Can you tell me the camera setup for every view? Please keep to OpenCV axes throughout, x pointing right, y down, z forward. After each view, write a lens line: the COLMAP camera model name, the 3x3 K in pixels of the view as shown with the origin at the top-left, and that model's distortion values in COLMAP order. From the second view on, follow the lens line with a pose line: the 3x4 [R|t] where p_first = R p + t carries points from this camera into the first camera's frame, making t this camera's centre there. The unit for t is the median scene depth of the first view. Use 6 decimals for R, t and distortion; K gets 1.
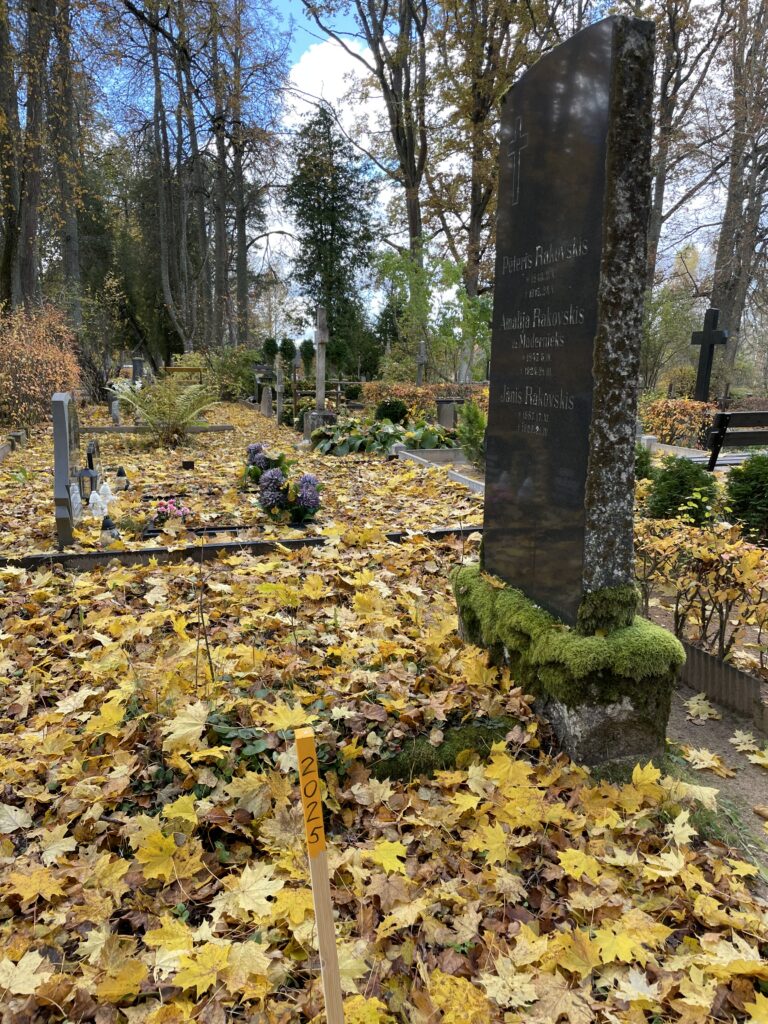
lens RADIAL K [[769.8, 0, 382.9], [0, 769.8, 520.2], [0, 0, 1]] dist [0.099182, -0.121380]
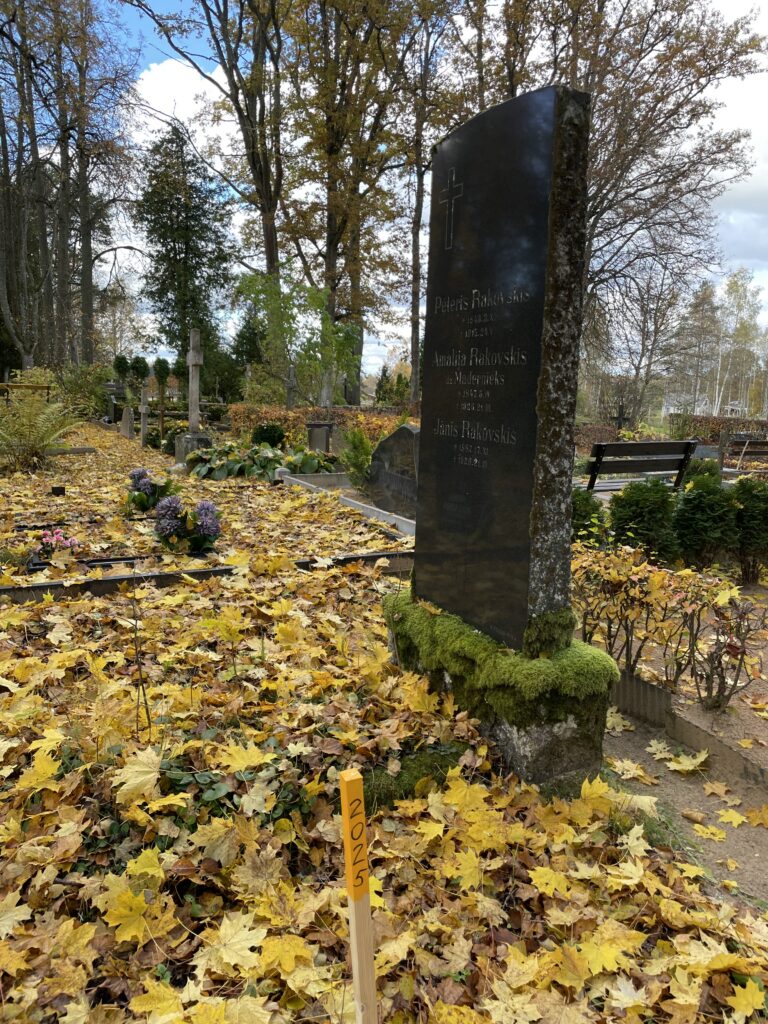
lens RADIAL K [[771.8, 0, 384.0], [0, 771.8, 512.0], [0, 0, 1]] dist [0.094578, -0.118641]
pose [[0.982142, -0.008783, 0.187935, -0.105904], [0.016048, 0.999180, -0.037171, -0.010889], [-0.187455, 0.039523, 0.981478, -0.001582]]
